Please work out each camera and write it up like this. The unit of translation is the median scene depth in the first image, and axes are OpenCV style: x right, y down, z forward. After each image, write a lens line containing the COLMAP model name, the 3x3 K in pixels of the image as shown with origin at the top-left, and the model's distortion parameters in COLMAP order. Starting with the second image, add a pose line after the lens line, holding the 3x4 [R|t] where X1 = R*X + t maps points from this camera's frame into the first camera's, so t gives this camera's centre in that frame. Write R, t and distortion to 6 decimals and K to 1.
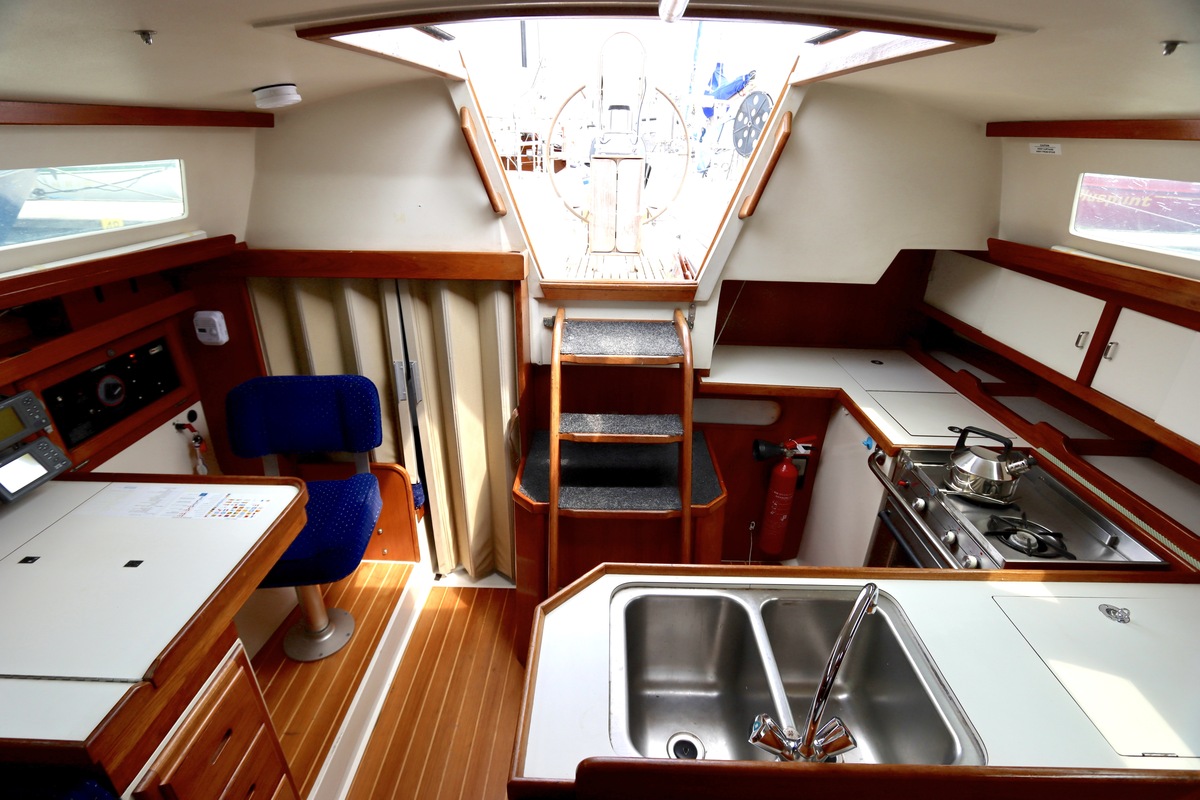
lens RADIAL K [[570.9, 0, 594.5], [0, 570.9, 389.1], [0, 0, 1]] dist [-0.020789, 0.003926]
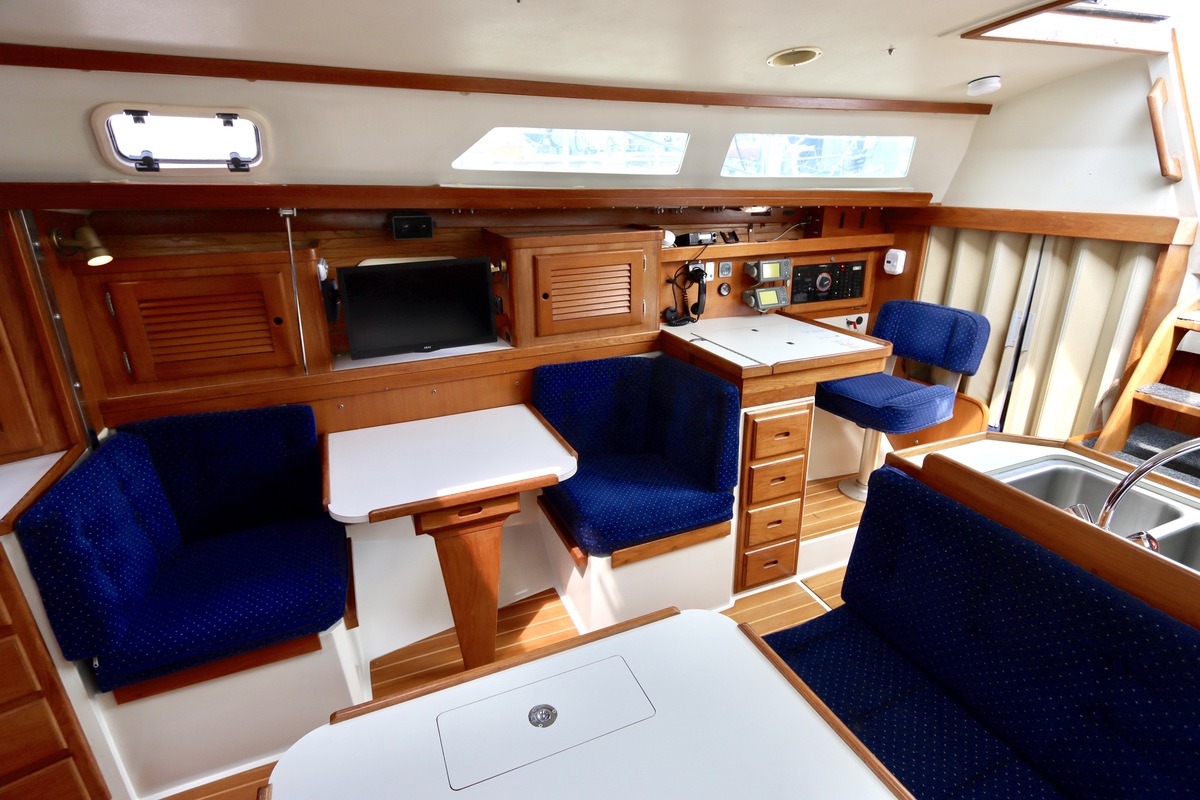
lens RADIAL K [[602.4, 0, 597.5], [0, 602.4, 396.9], [0, 0, 1]] dist [-0.015242, 0.002263]
pose [[0.407108, 0.298867, -0.863100, 0.454227], [-0.358485, 0.921411, 0.149968, 0.265367], [0.840090, 0.248355, 0.482253, -0.295161]]
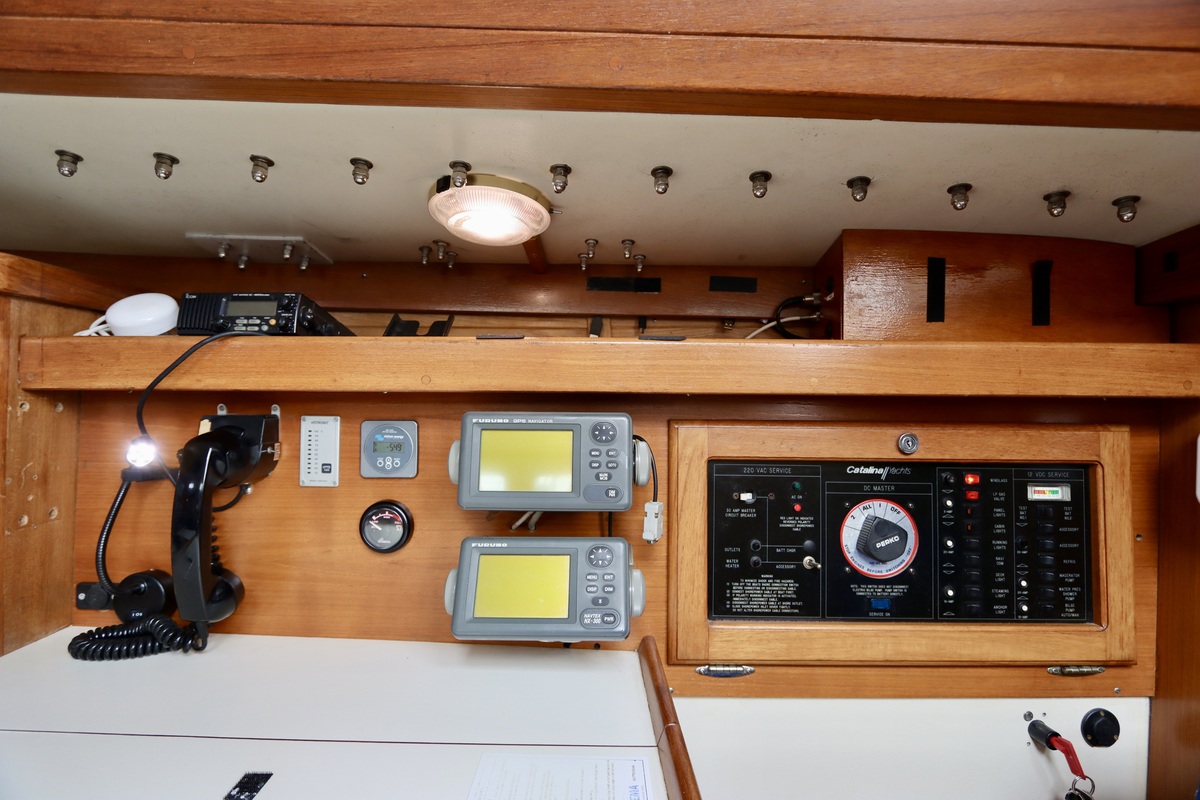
lens RADIAL K [[570.9, 0, 597.7], [0, 570.9, 396.3], [0, 0, 1]] dist [-0.020789, 0.003926]
pose [[0.039162, -0.035817, -0.998591, -0.434562], [-0.421738, 0.905392, -0.049013, 0.014247], [0.905871, 0.423064, 0.020352, 0.717779]]
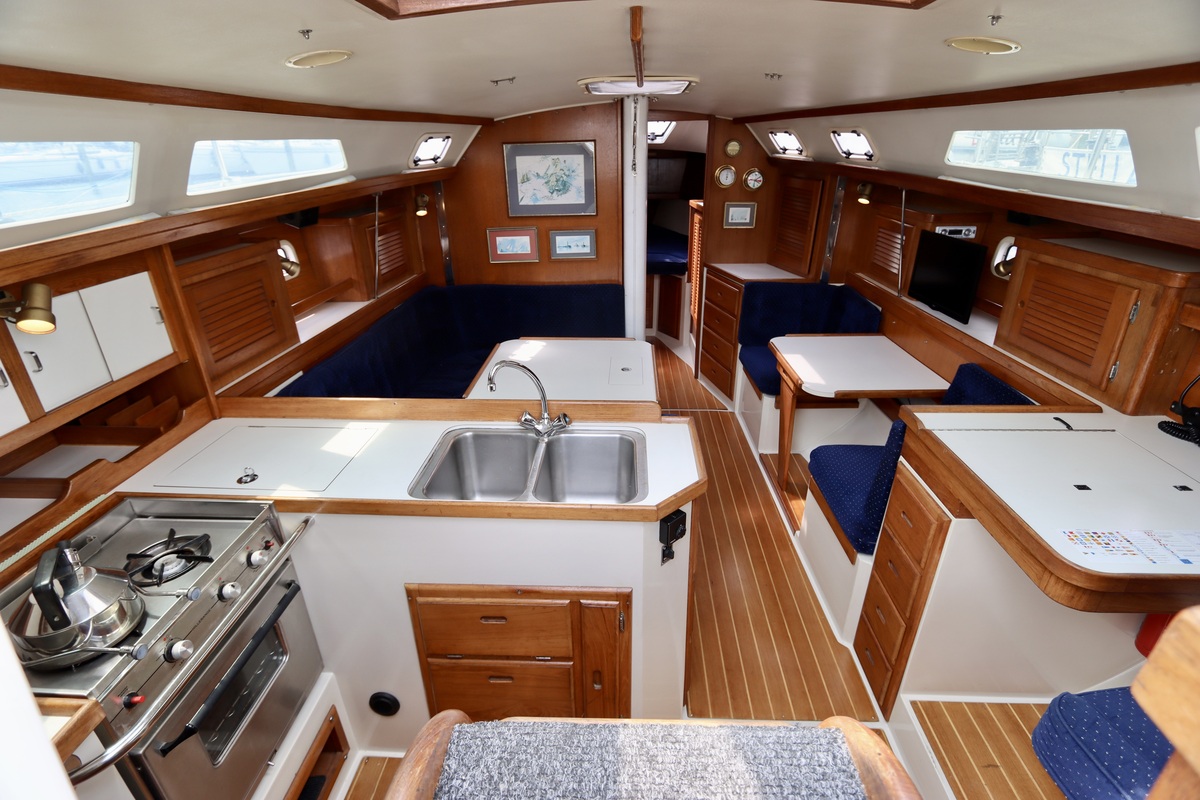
lens RADIAL K [[570.9, 0, 599.9], [0, 570.9, 391.4], [0, 0, 1]] dist [-0.020789, 0.003926]
pose [[-0.999797, -0.006980, 0.018882, 0.068343], [0.009304, 0.671546, 0.740905, -0.422277], [-0.017852, 0.740930, -0.671345, 1.067301]]
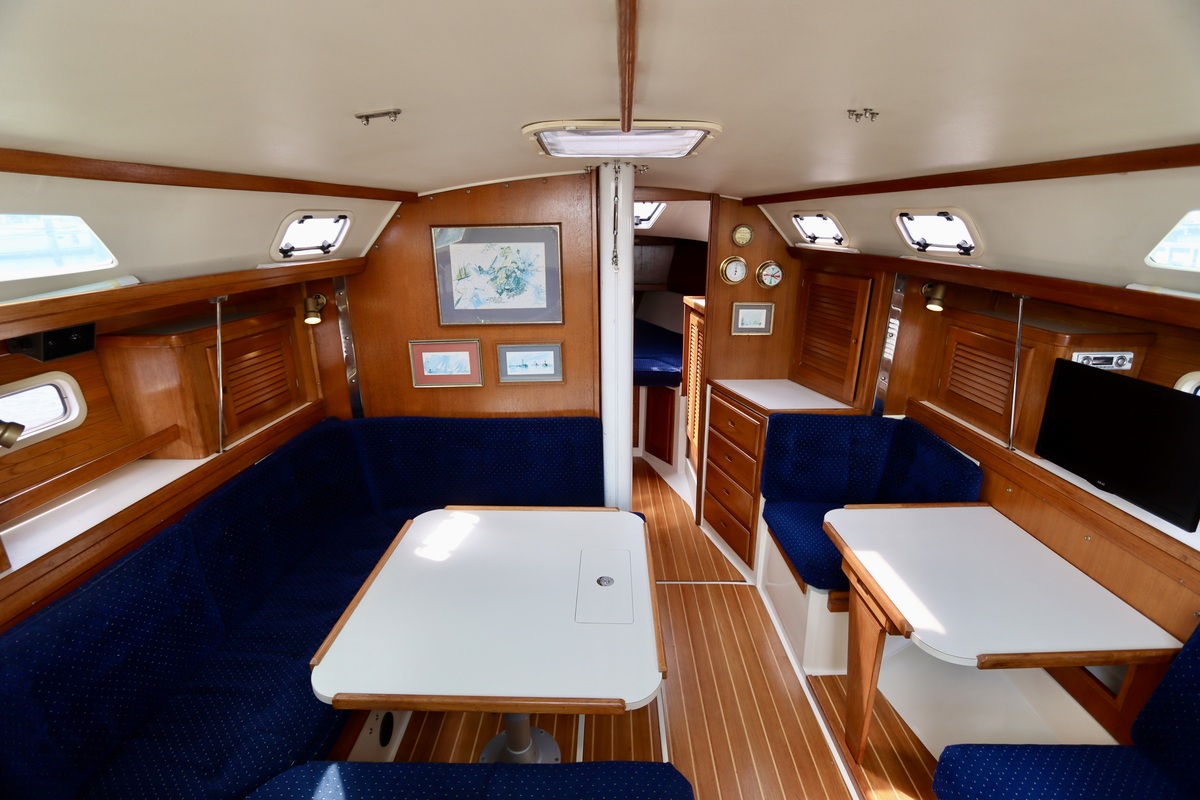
lens RADIAL K [[570.9, 0, 600.1], [0, 570.9, 393.8], [0, 0, 1]] dist [-0.020789, 0.003926]
pose [[-0.999888, -0.003924, -0.014449, 0.050615], [-0.012348, 0.761965, 0.647500, -0.173089], [0.008469, 0.647606, -0.761928, 0.521572]]
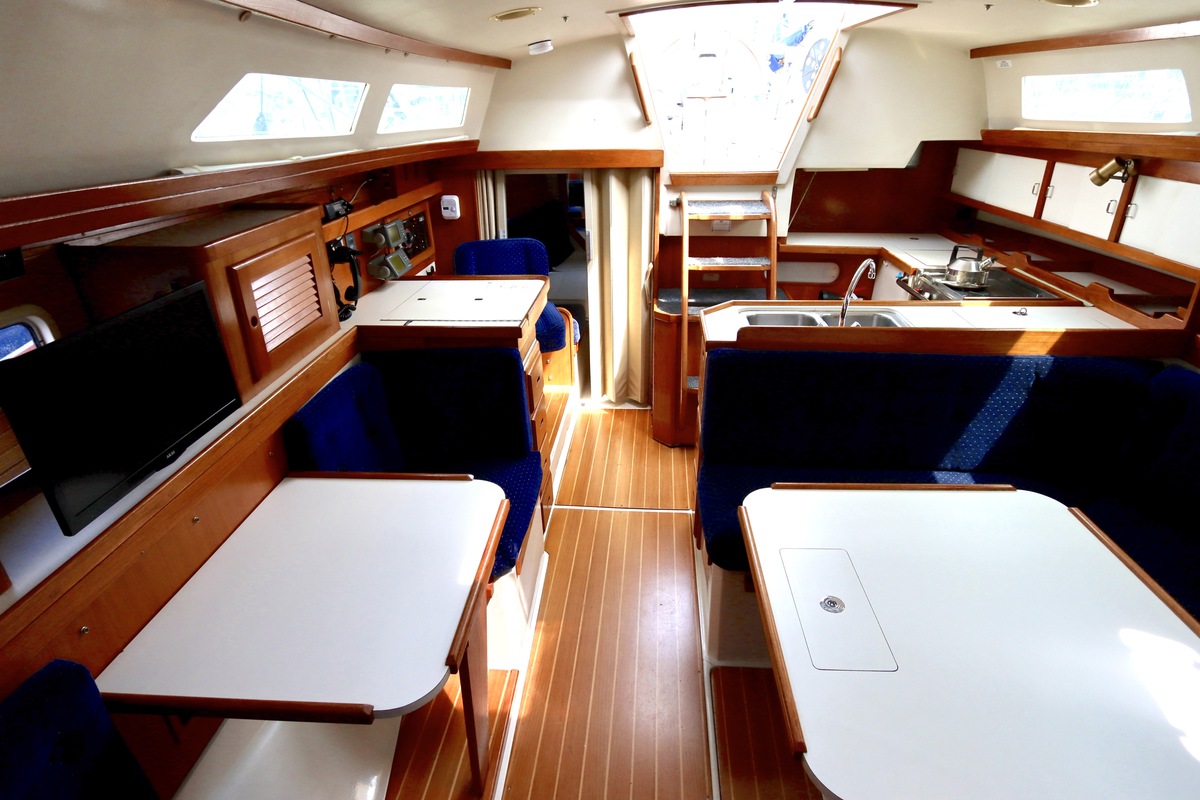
lens RADIAL K [[645.7, 0, 600.6], [0, 645.7, 391.8], [0, 0, 1]] dist [-0.009920, -0.000757]
pose [[0.998064, -0.005105, -0.061981, -0.188539], [0.005422, 0.999973, 0.004946, 0.399220], [0.061954, -0.005272, 0.998065, -0.728415]]
